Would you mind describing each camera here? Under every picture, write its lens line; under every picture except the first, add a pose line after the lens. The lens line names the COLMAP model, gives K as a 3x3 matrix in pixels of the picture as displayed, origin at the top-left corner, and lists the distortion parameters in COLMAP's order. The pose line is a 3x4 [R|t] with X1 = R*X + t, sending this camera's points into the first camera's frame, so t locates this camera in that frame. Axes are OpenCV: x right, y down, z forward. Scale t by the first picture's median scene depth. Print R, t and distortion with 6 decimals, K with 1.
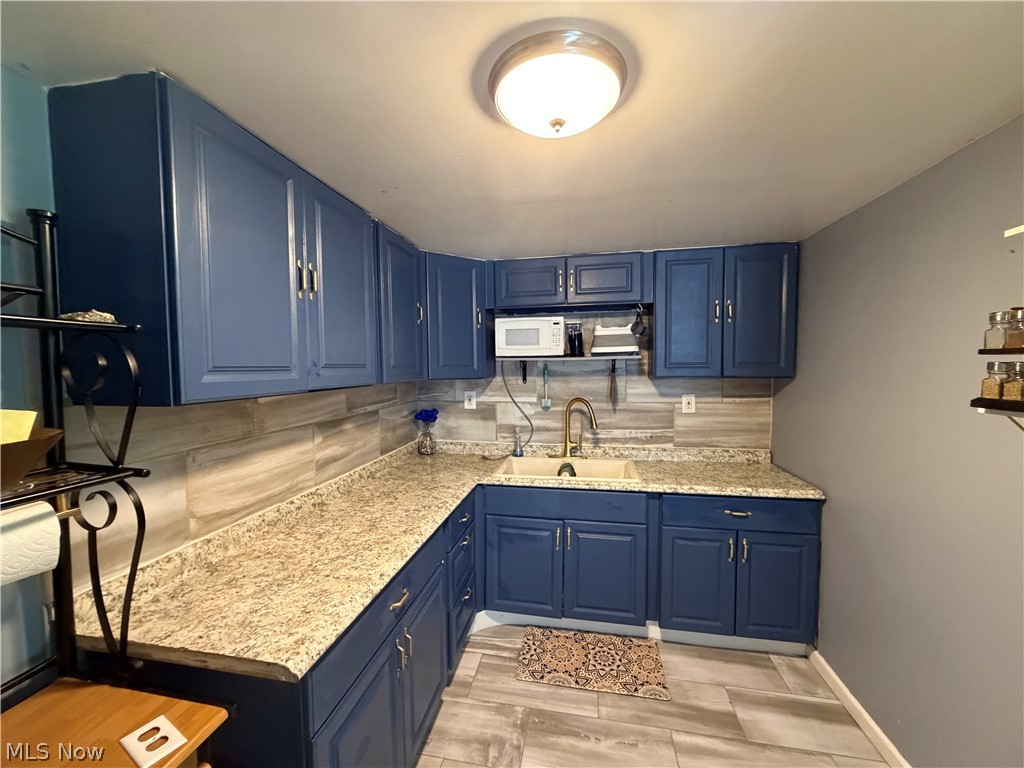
lens RADIAL K [[408.3, 0, 509.5], [0, 408.3, 386.0], [0, 0, 1]] dist [0.000067, 0.000006]
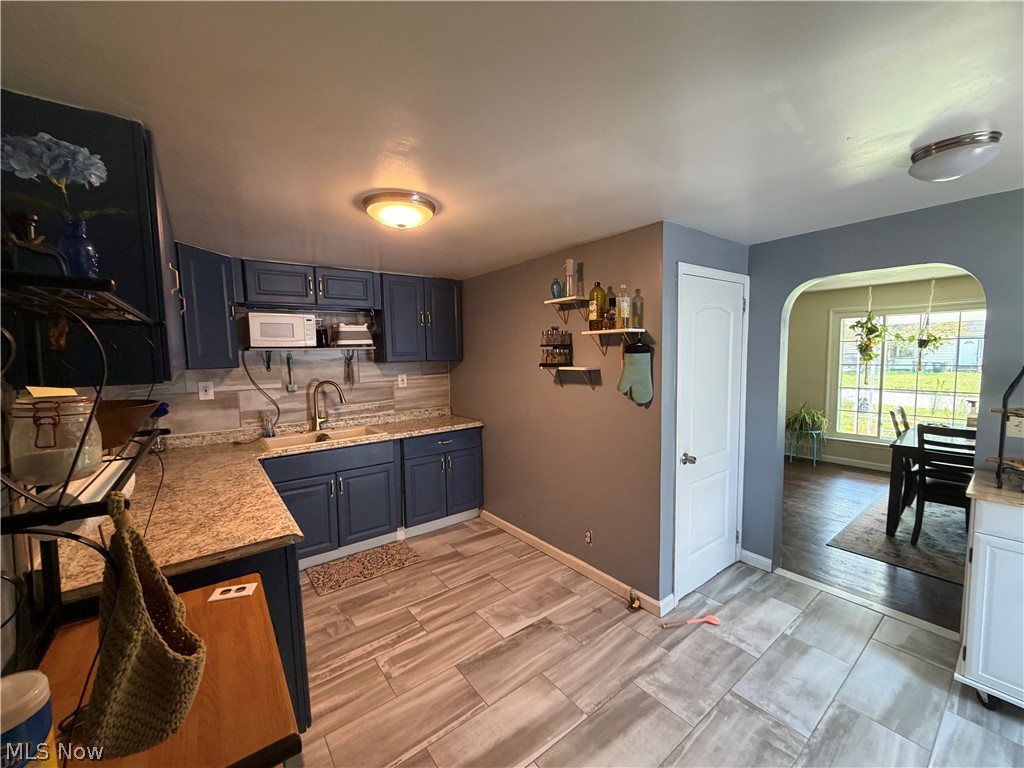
lens RADIAL K [[408.3, 0, 509.5], [0, 408.3, 386.0], [0, 0, 1]] dist [0.000067, 0.000006]
pose [[0.671422, -0.065069, 0.738213, -0.389948], [0.051447, 0.997827, 0.041160, 0.023398], [-0.739287, 0.010343, 0.673311, -0.257229]]
